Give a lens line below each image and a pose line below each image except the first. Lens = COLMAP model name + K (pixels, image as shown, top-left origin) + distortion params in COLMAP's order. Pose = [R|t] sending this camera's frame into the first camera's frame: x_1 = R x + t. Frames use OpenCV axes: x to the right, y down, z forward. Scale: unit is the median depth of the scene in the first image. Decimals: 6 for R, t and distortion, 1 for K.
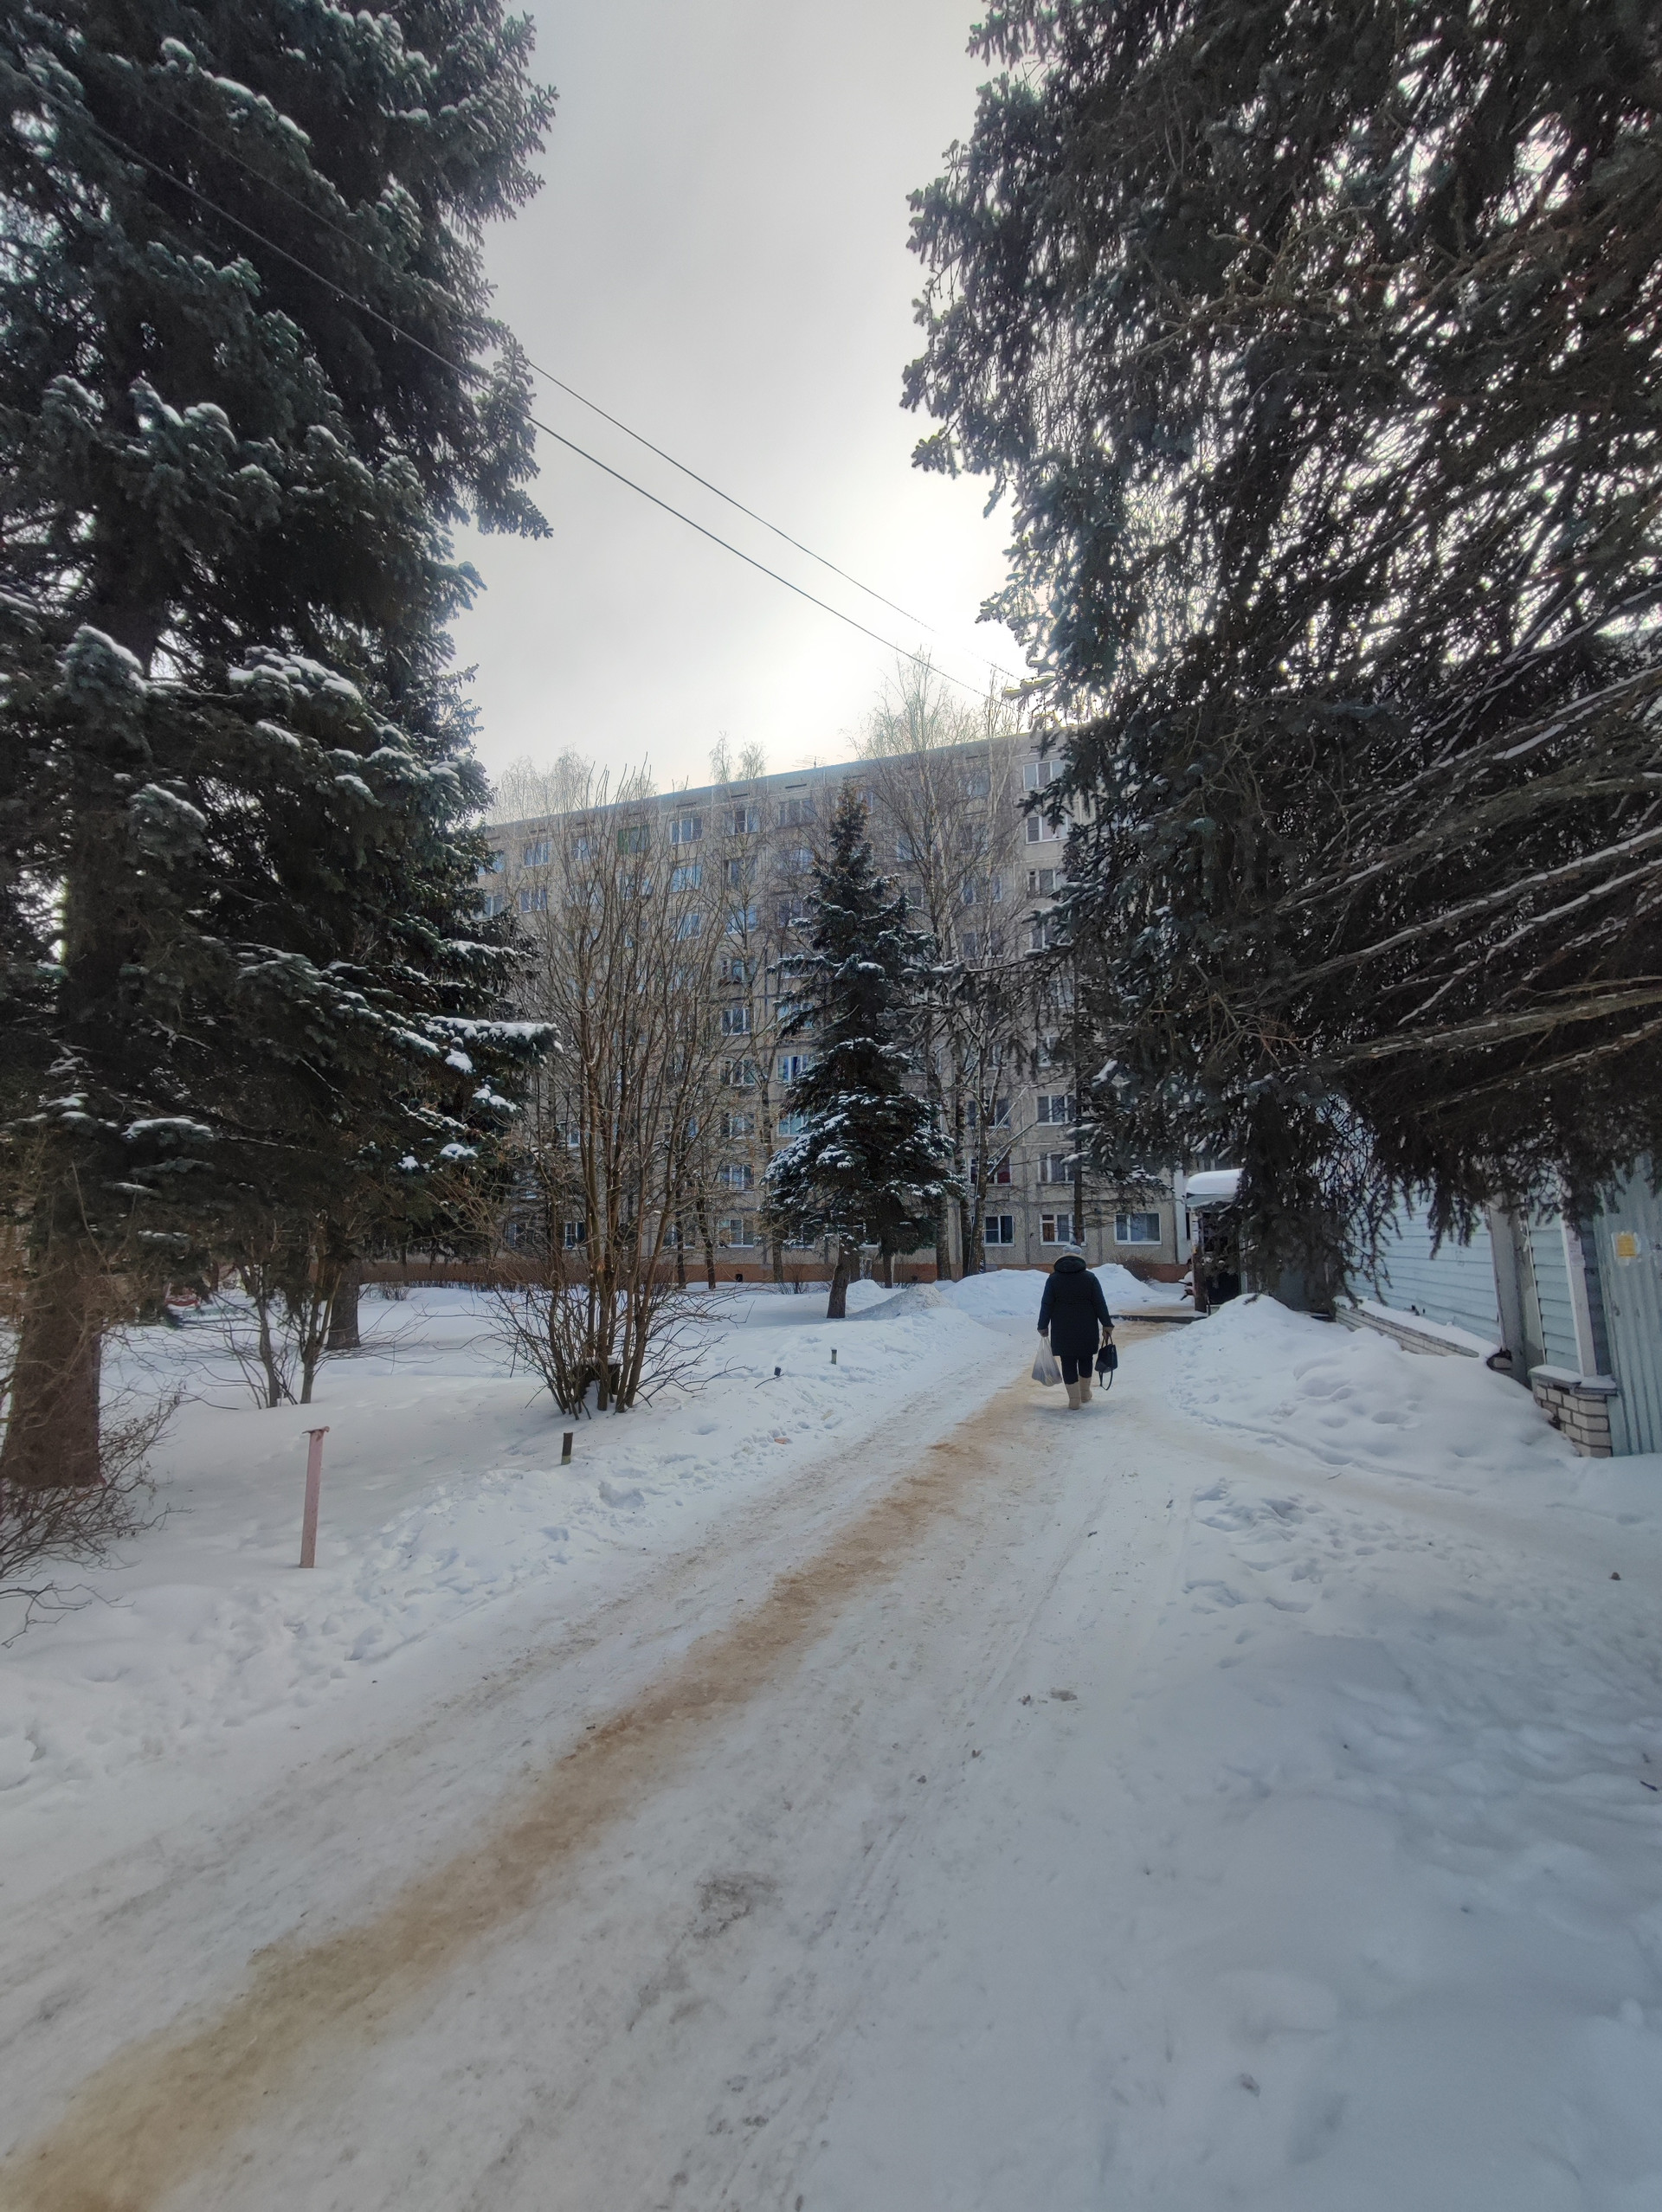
lens RADIAL K [[996.9, 0, 828.9], [0, 996.9, 1108.9], [0, 0, 1]] dist [-0.015053, 0.008443]
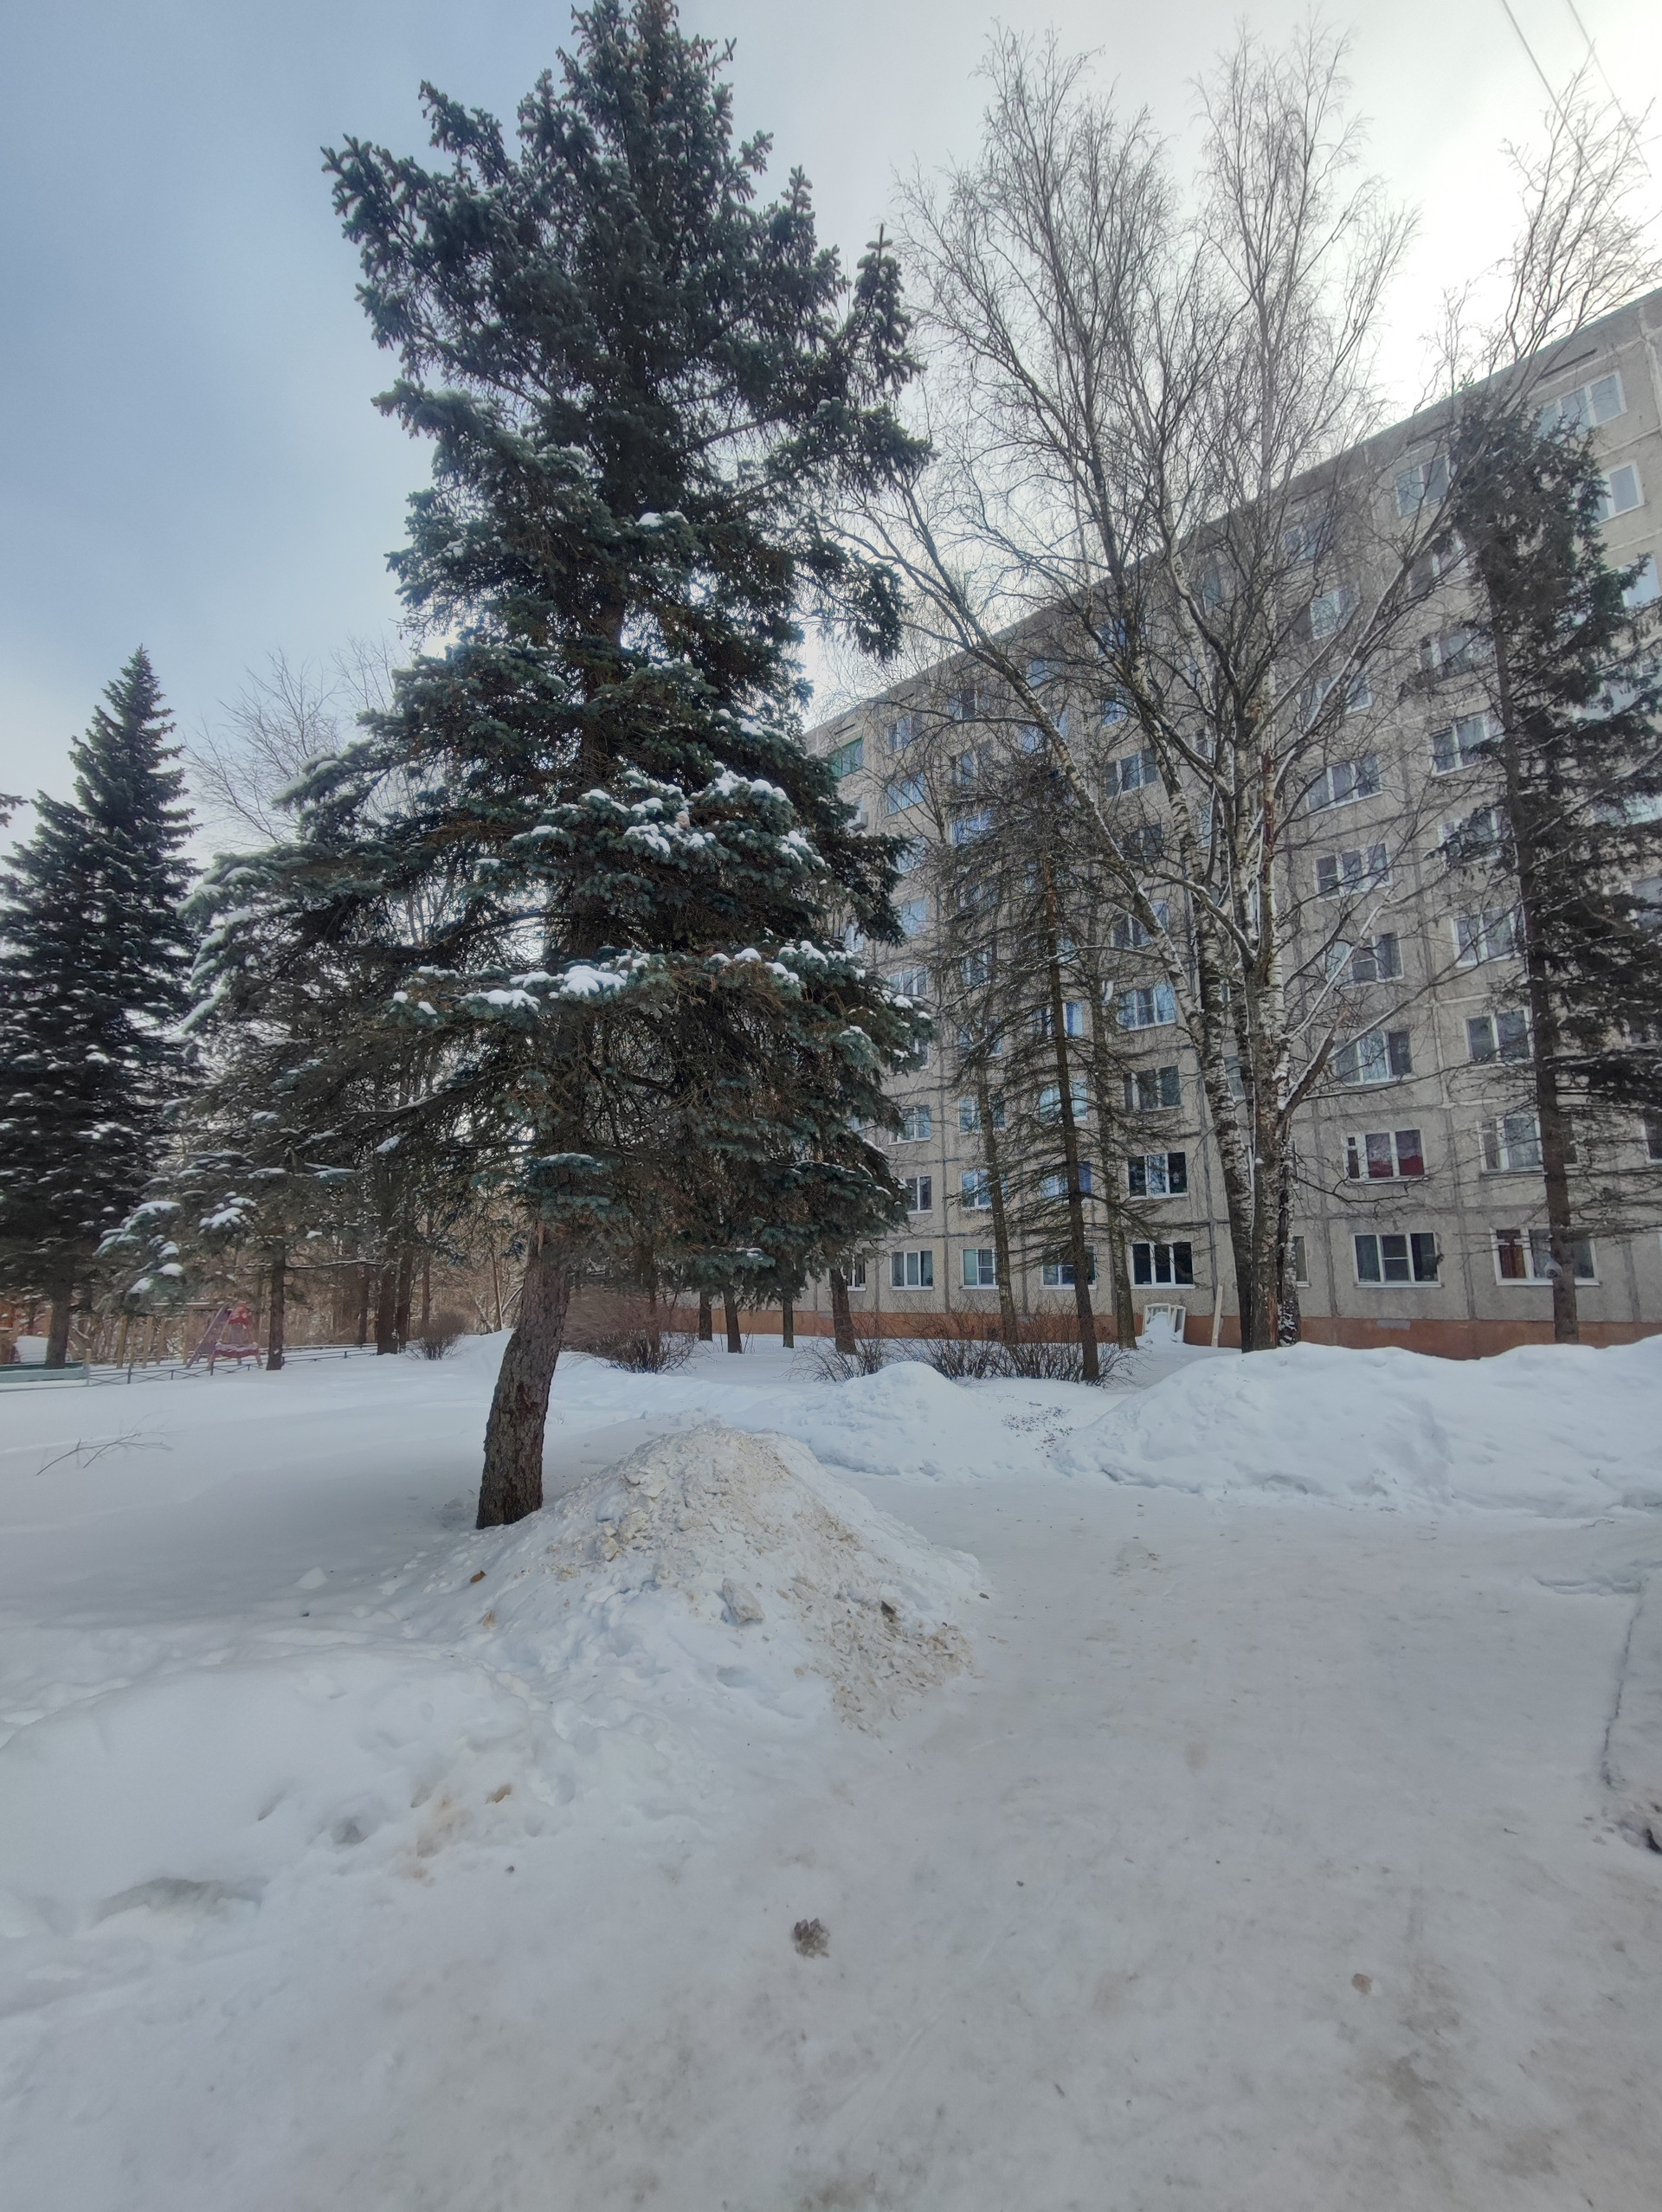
lens RADIAL K [[996.9, 0, 835.2], [0, 996.9, 1097.4], [0, 0, 1]] dist [-0.015053, 0.008443]
pose [[0.919915, -0.079404, -0.383994, 0.094892], [0.056167, 0.995867, -0.071373, 0.052396], [0.388074, 0.044090, 0.920573, 0.349188]]
